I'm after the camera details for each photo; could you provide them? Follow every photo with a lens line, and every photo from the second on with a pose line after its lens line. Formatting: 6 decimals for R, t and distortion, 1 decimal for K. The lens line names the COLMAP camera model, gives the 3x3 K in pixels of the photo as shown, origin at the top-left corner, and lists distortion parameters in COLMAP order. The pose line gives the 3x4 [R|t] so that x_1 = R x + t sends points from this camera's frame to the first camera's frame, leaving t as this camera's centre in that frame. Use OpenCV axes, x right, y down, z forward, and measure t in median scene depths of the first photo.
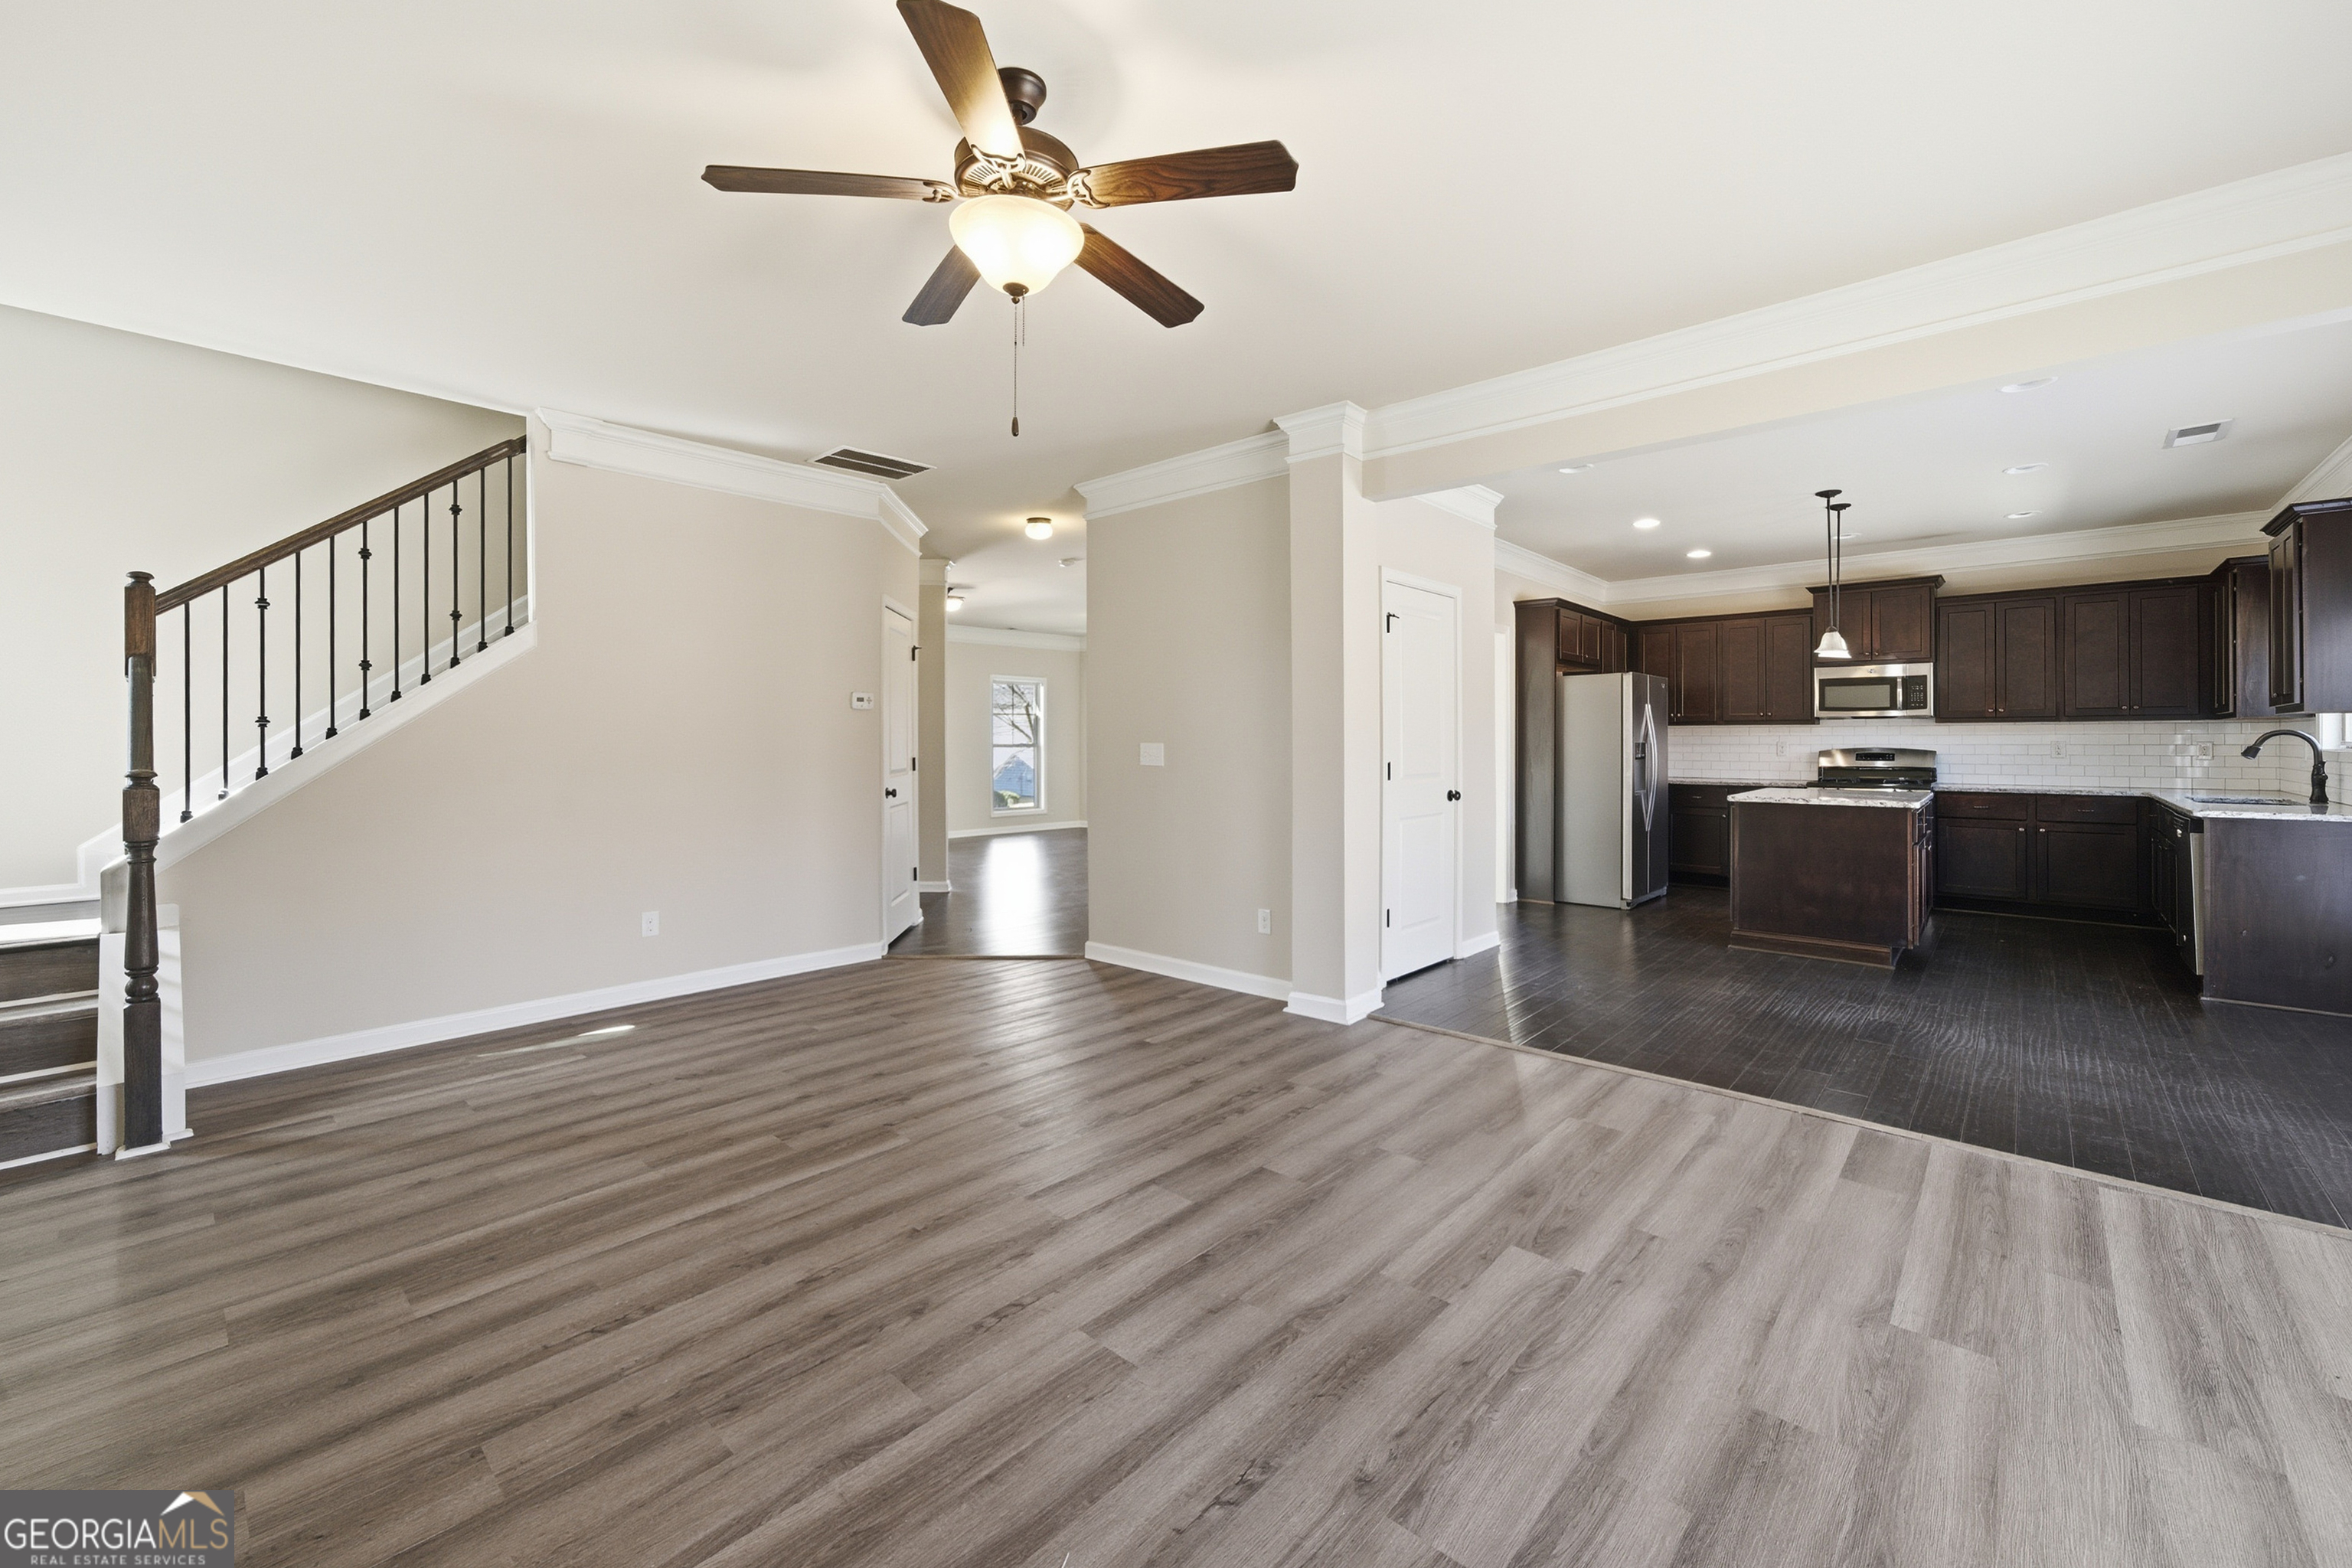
lens RADIAL K [[915.0, 0, 1169.6], [0, 915.0, 742.9], [0, 0, 1]] dist [0.000280, 0.000094]
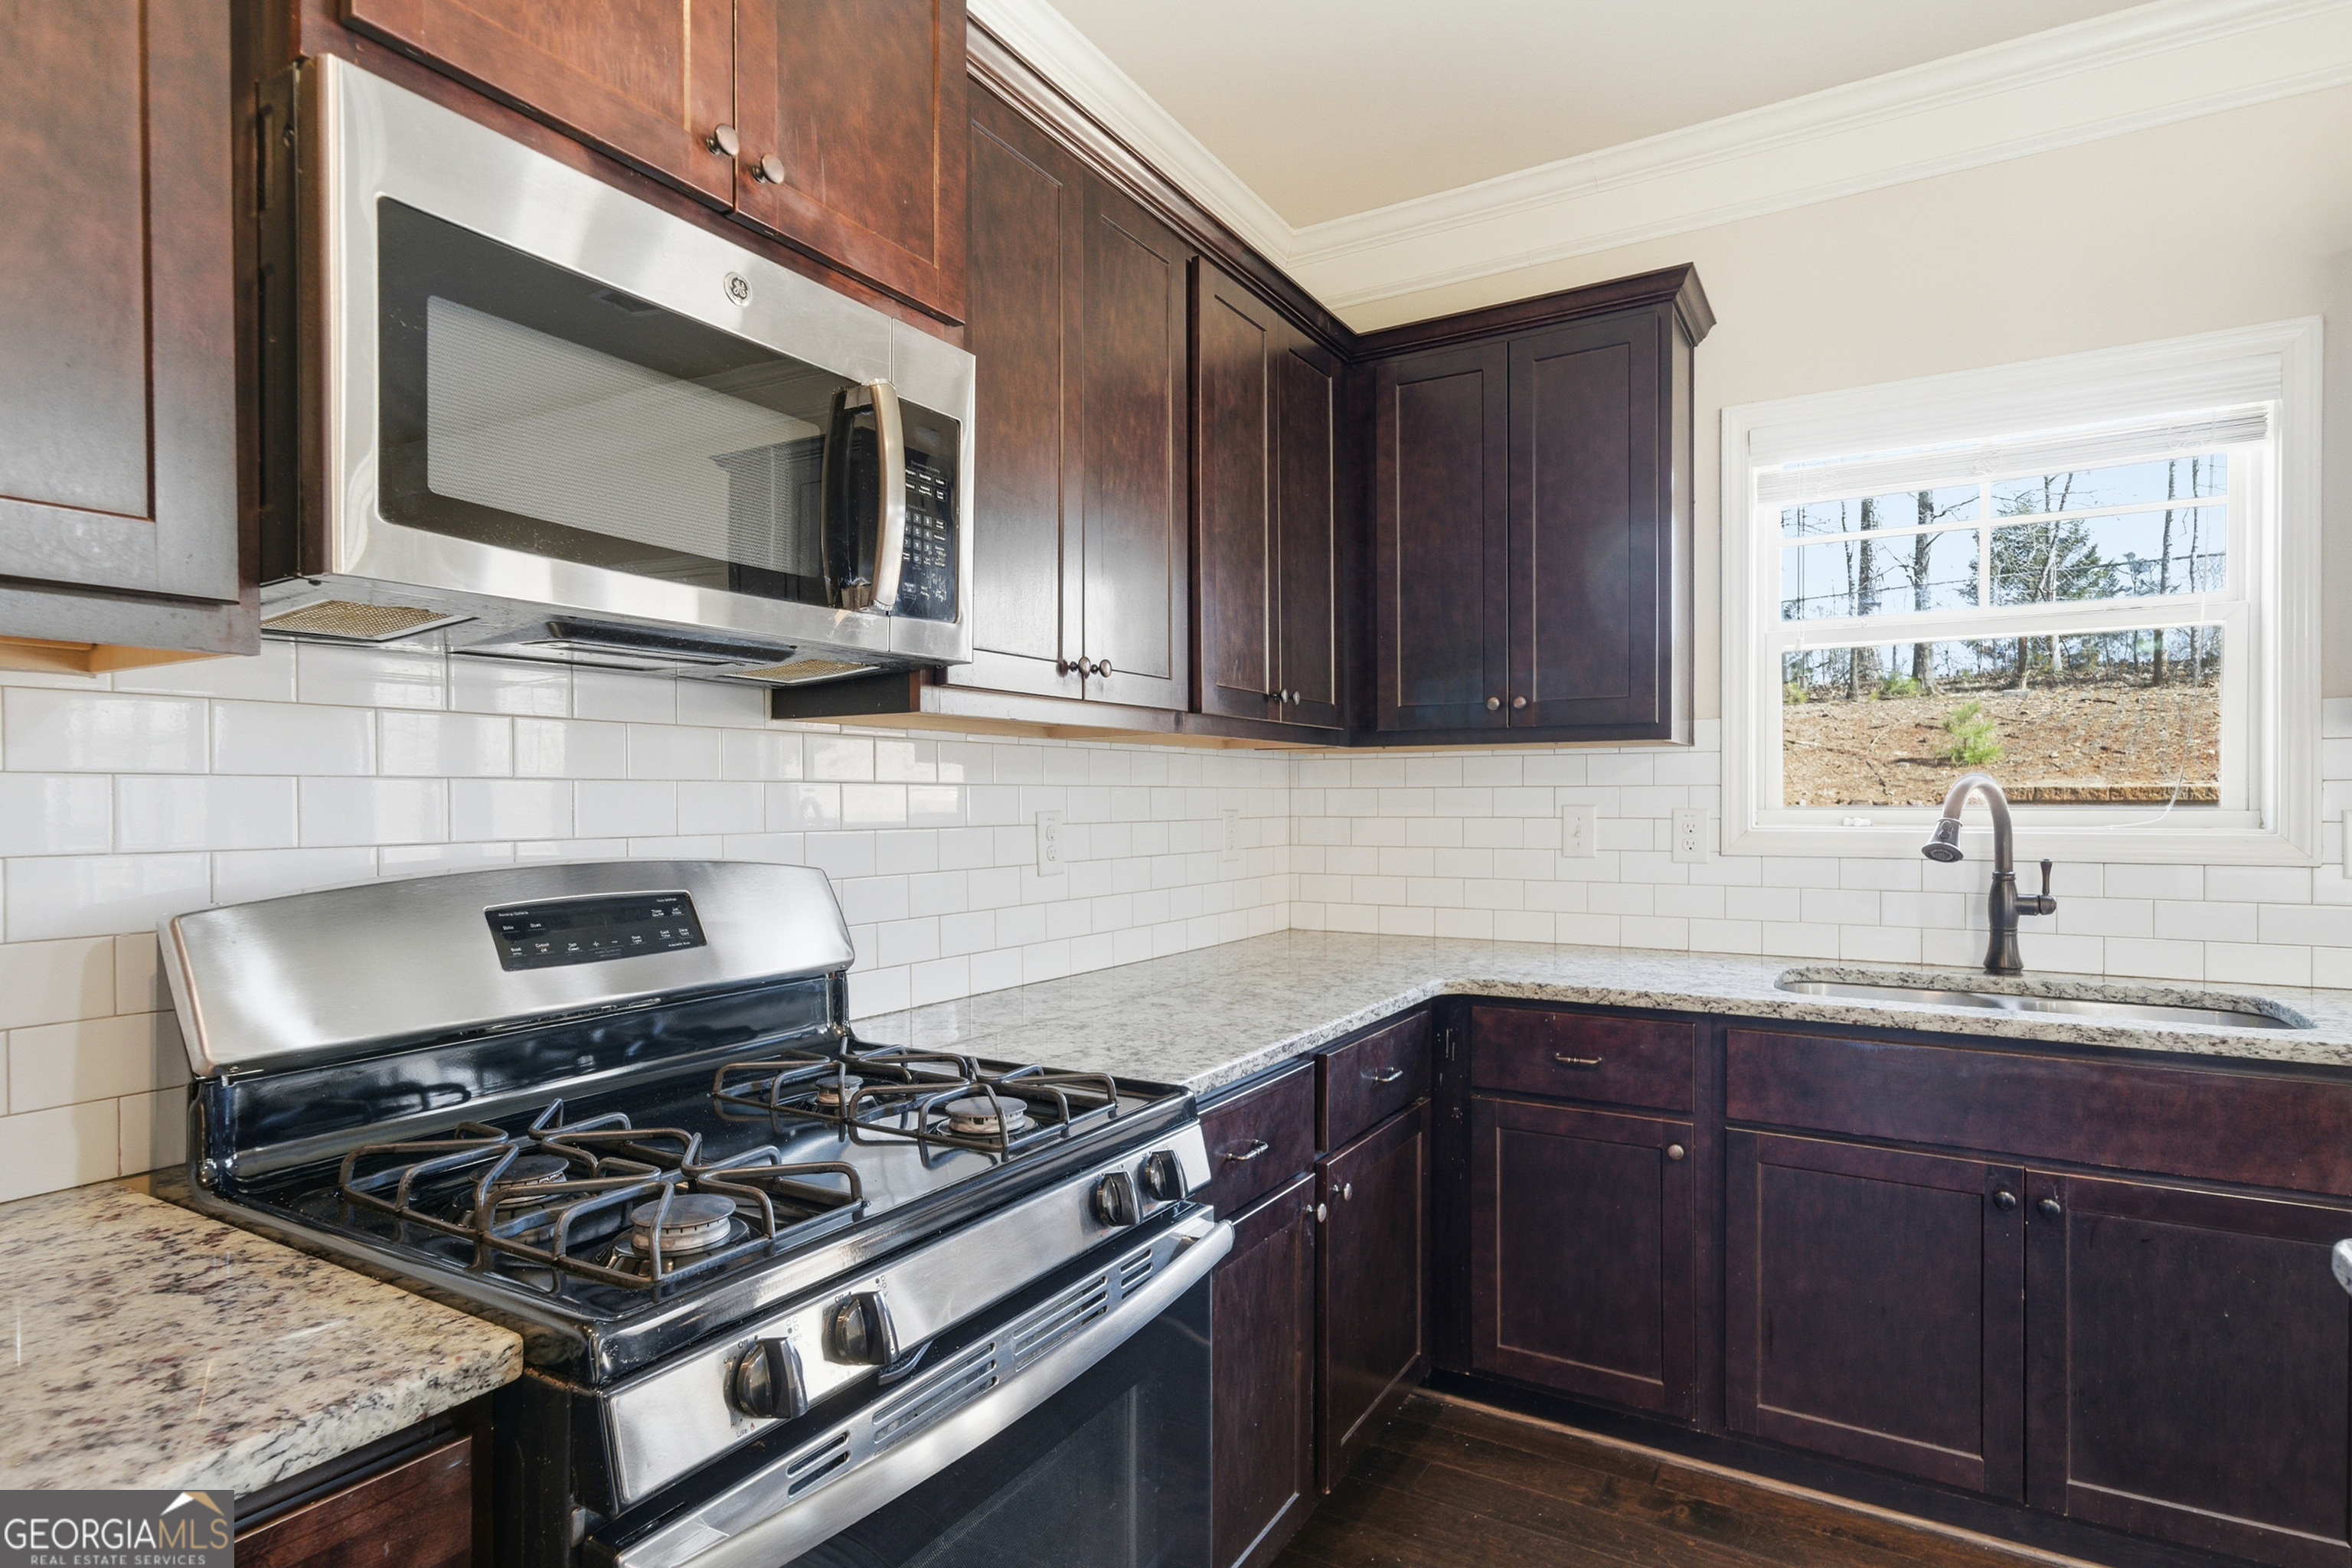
lens RADIAL K [[1229.0, 0, 1176.0], [0, 1229.0, 784.0], [0, 0, 1]] dist [0.000376, 0.000058]
pose [[-0.199058, 0.001295, 0.979987, 0.558974], [0.002755, 0.999996, -0.000762, -0.007722], [-0.979984, 0.002548, -0.199060, 0.927428]]
